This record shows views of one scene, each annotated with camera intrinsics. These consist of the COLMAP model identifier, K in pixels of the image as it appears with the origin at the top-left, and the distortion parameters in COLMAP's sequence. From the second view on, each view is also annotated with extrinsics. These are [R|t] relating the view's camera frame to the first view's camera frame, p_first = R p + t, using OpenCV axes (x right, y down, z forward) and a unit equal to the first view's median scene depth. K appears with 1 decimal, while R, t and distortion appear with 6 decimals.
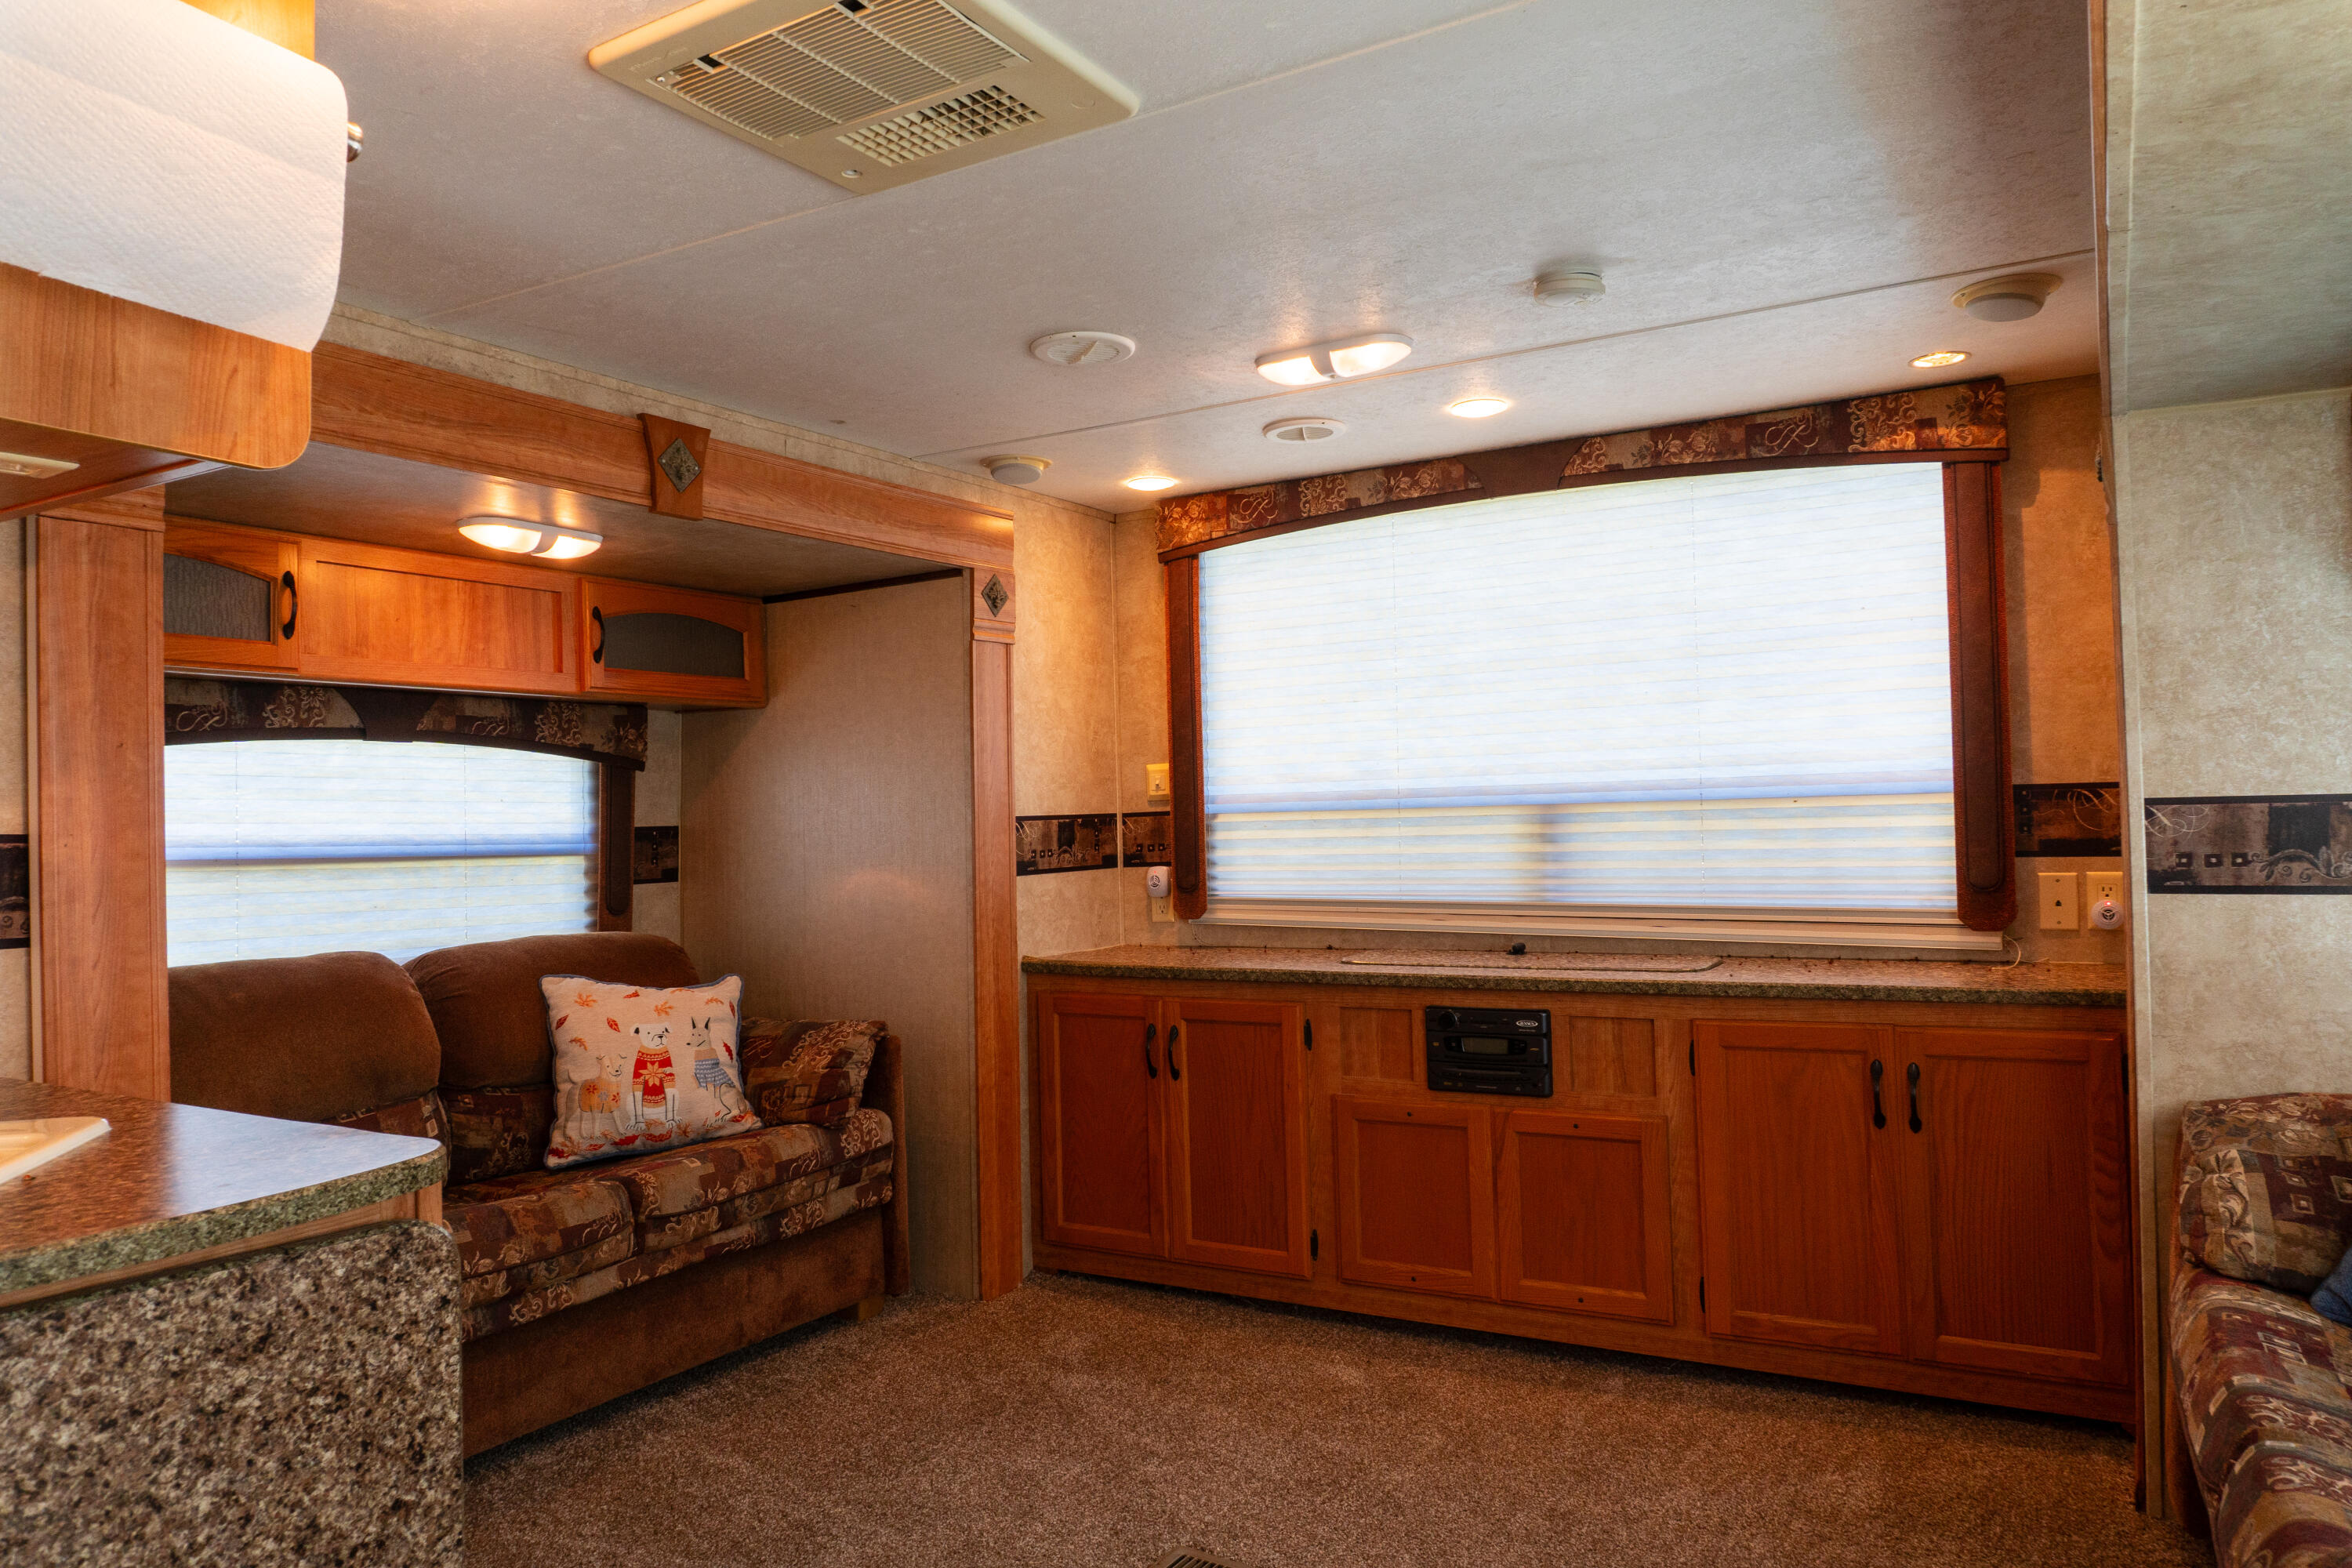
lens RADIAL K [[1593.3, 0, 1172.5], [0, 1593.3, 787.7], [0, 0, 1]] dist [-0.016970, -0.003054]
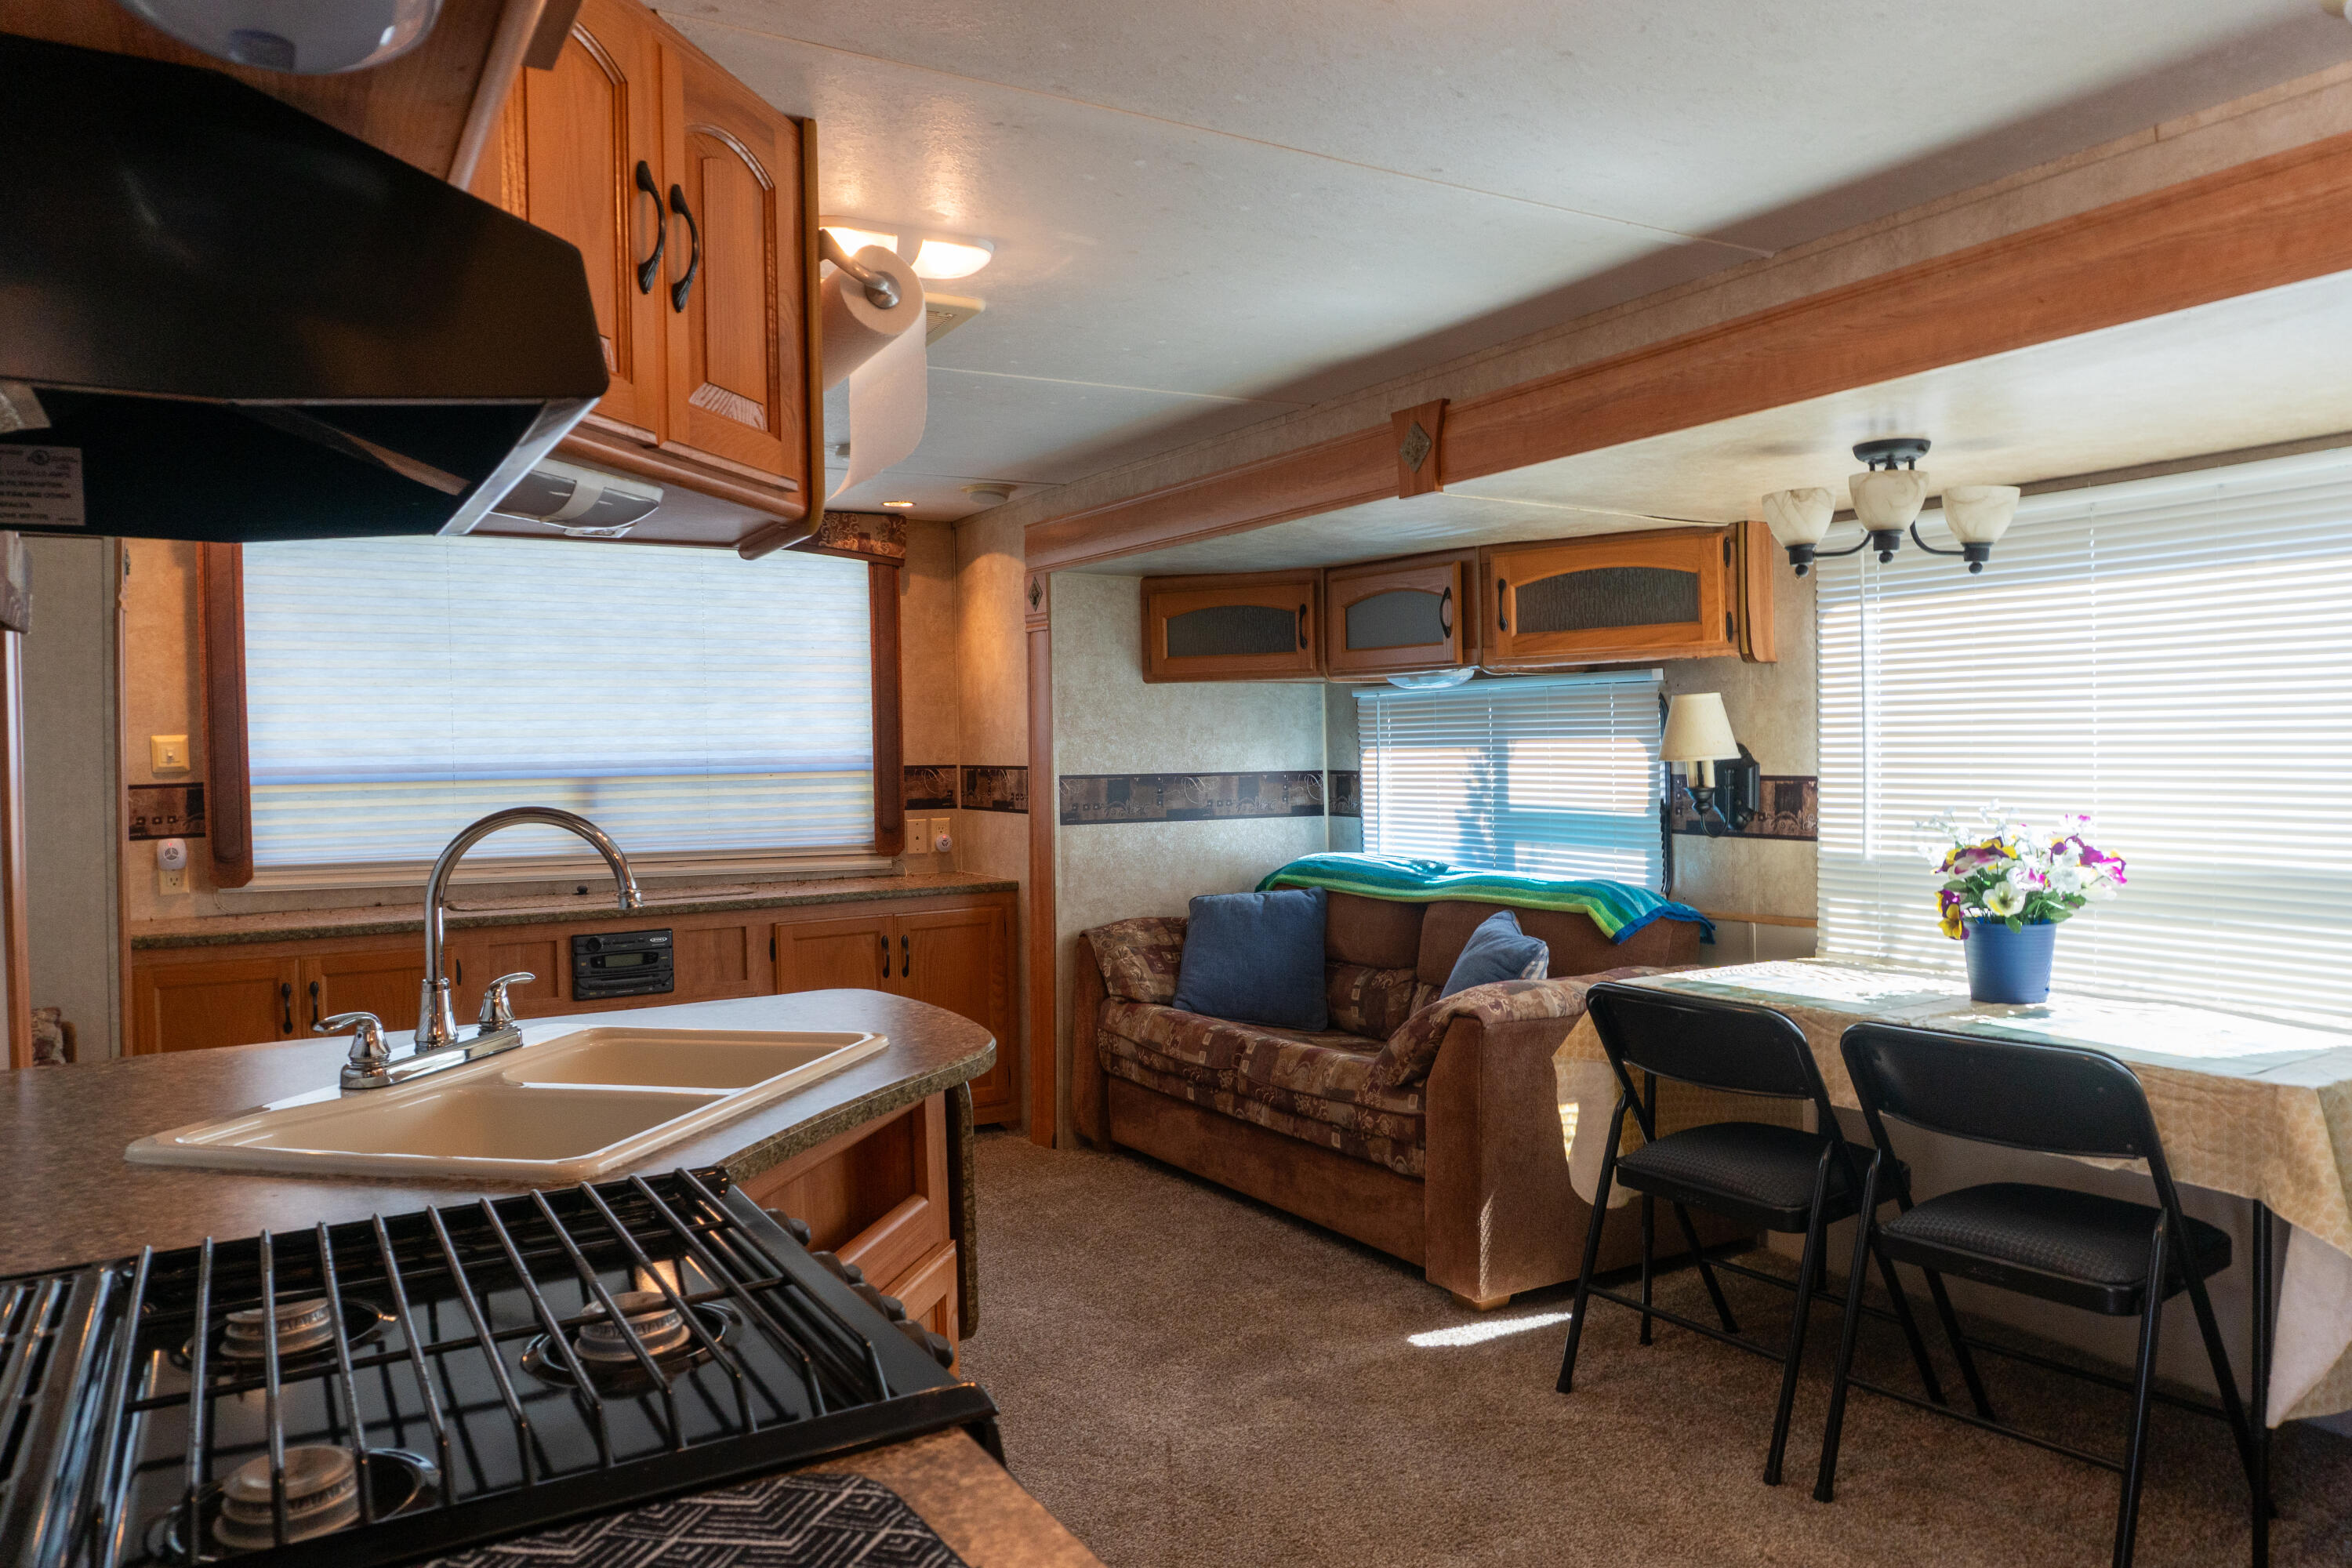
lens RADIAL K [[1593.3, 0, 1194.0], [0, 1593.3, 784.2], [0, 0, 1]] dist [-0.016970, -0.003054]
pose [[0.468323, -0.003069, 0.883552, -0.725070], [-0.012385, 0.999873, 0.010038, -0.002955], [-0.883471, -0.015644, 0.468225, -0.031453]]
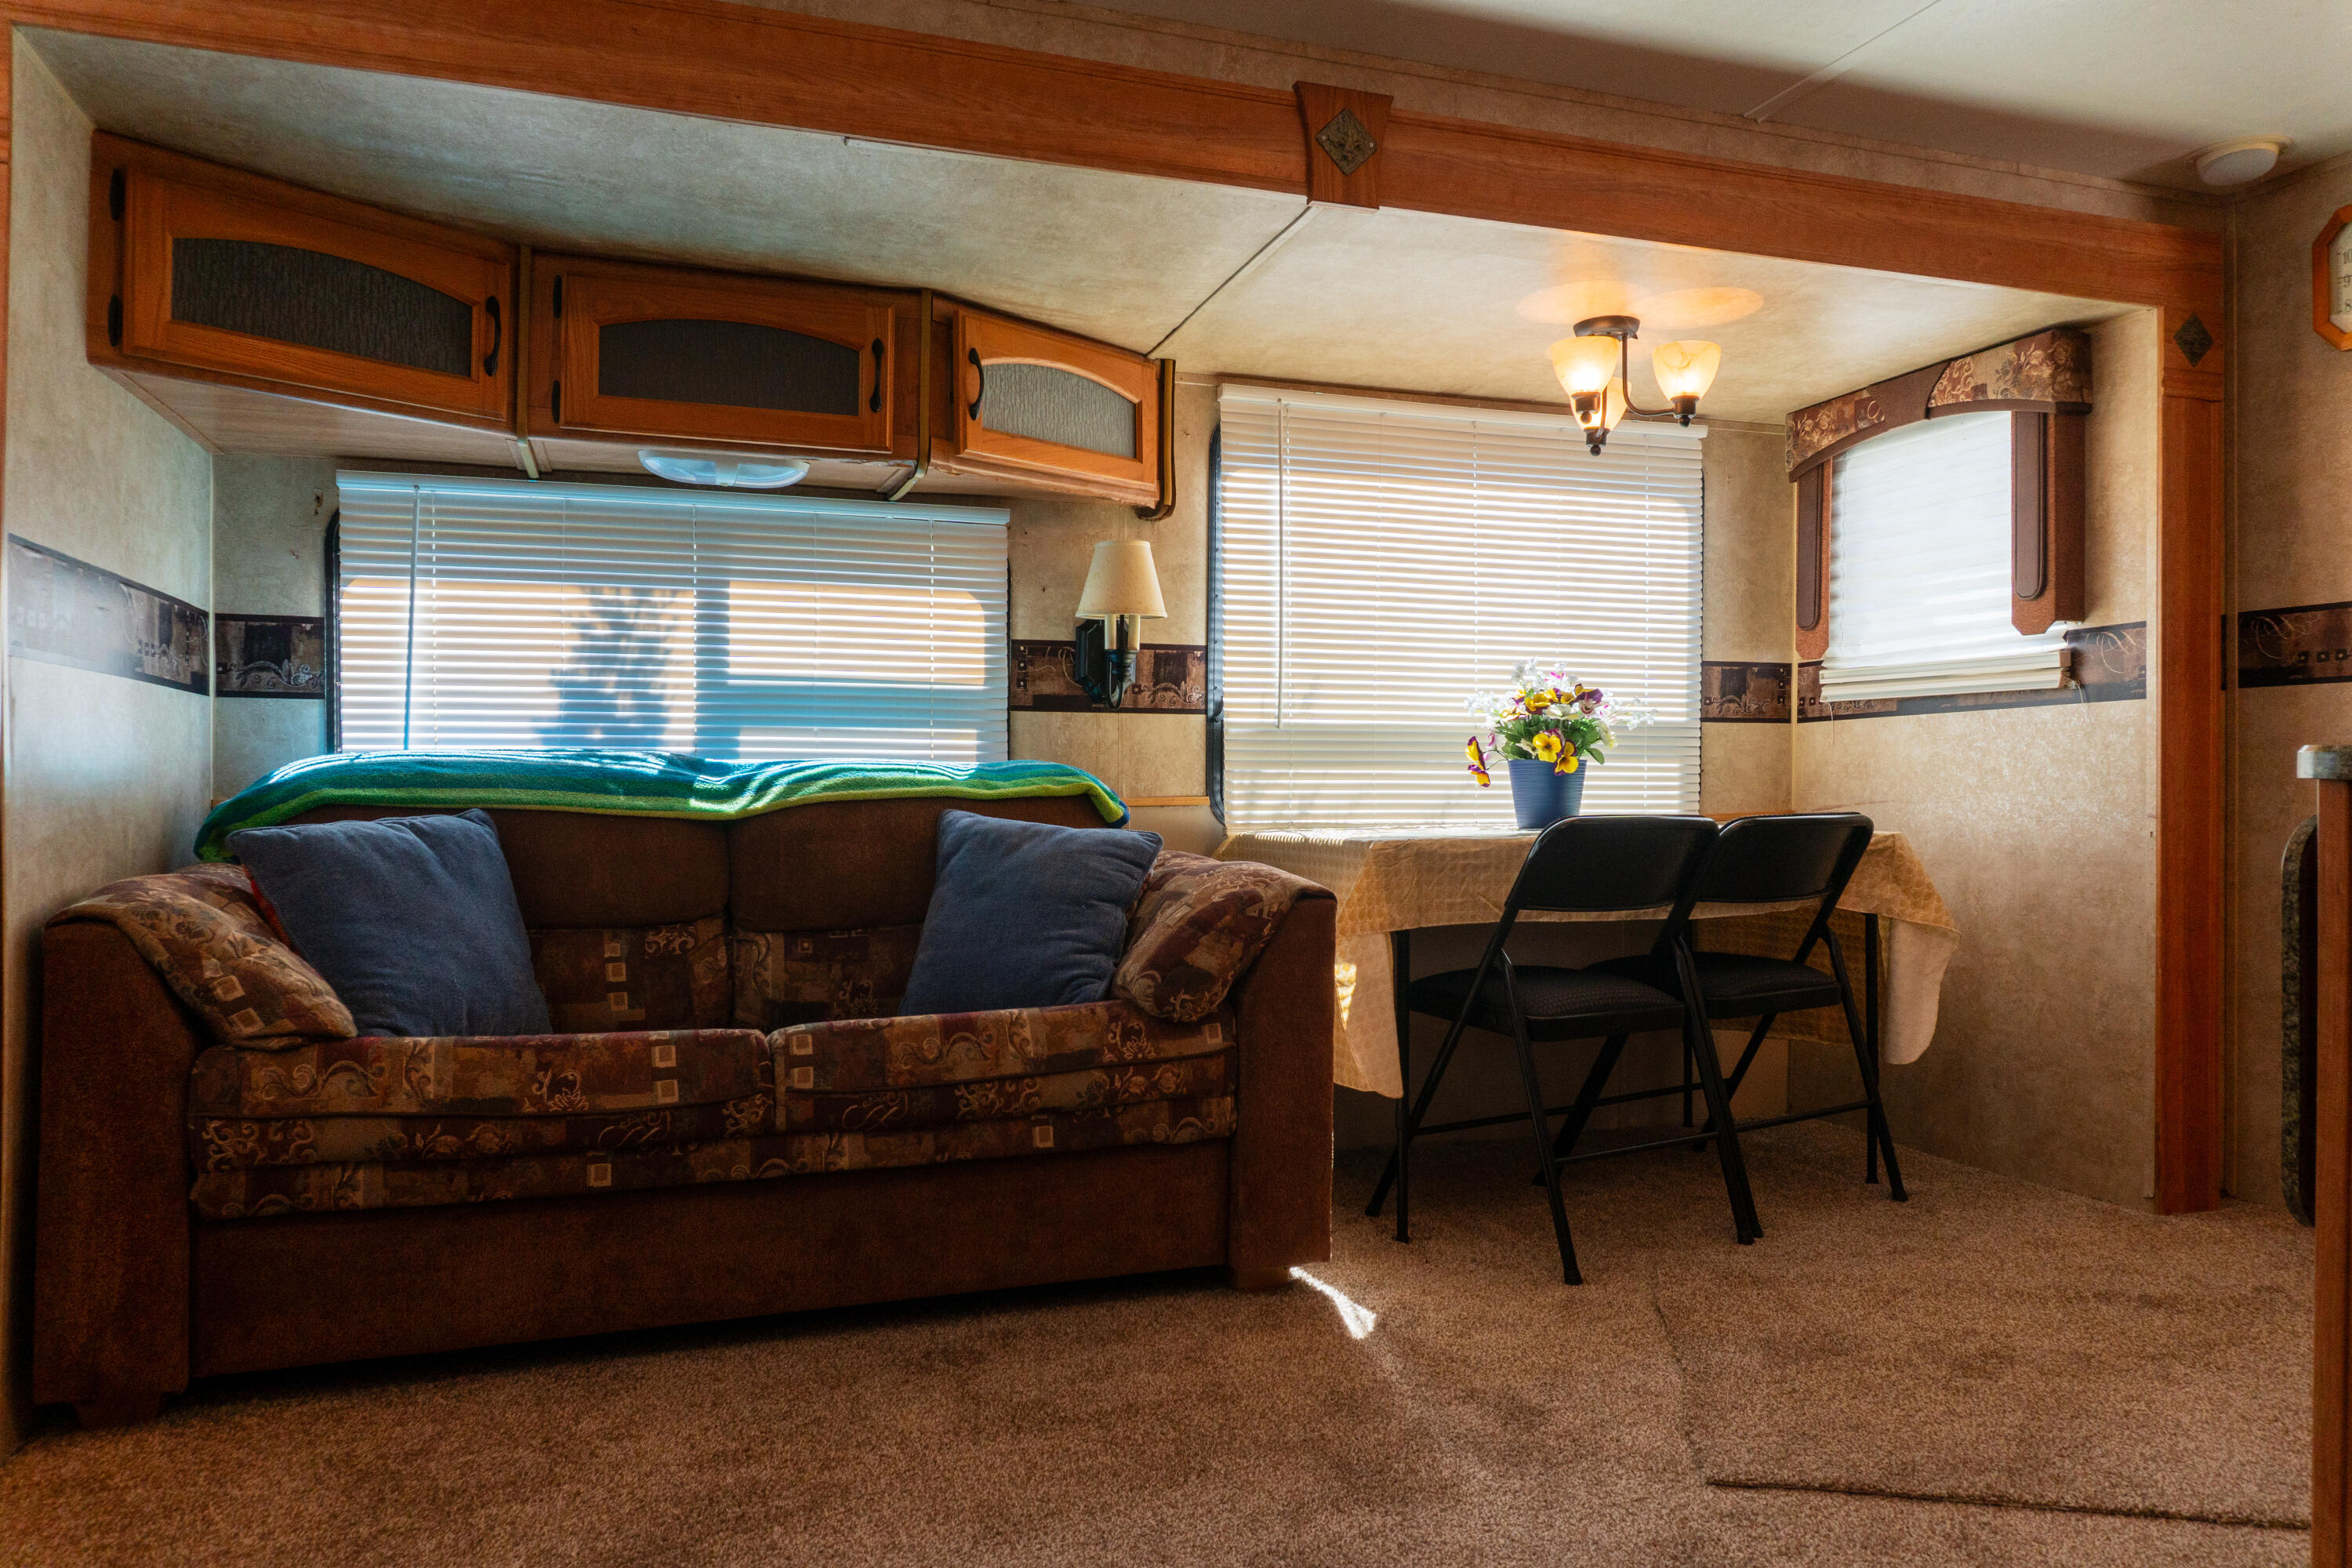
lens RADIAL K [[1593.3, 0, 1190.5], [0, 1593.3, 787.5], [0, 0, 1]] dist [-0.016970, -0.003054]
pose [[-0.772340, 0.022538, 0.634810, -0.223682], [0.009046, 0.999659, -0.024485, 0.112395], [-0.635145, -0.013168, -0.772280, 0.886241]]
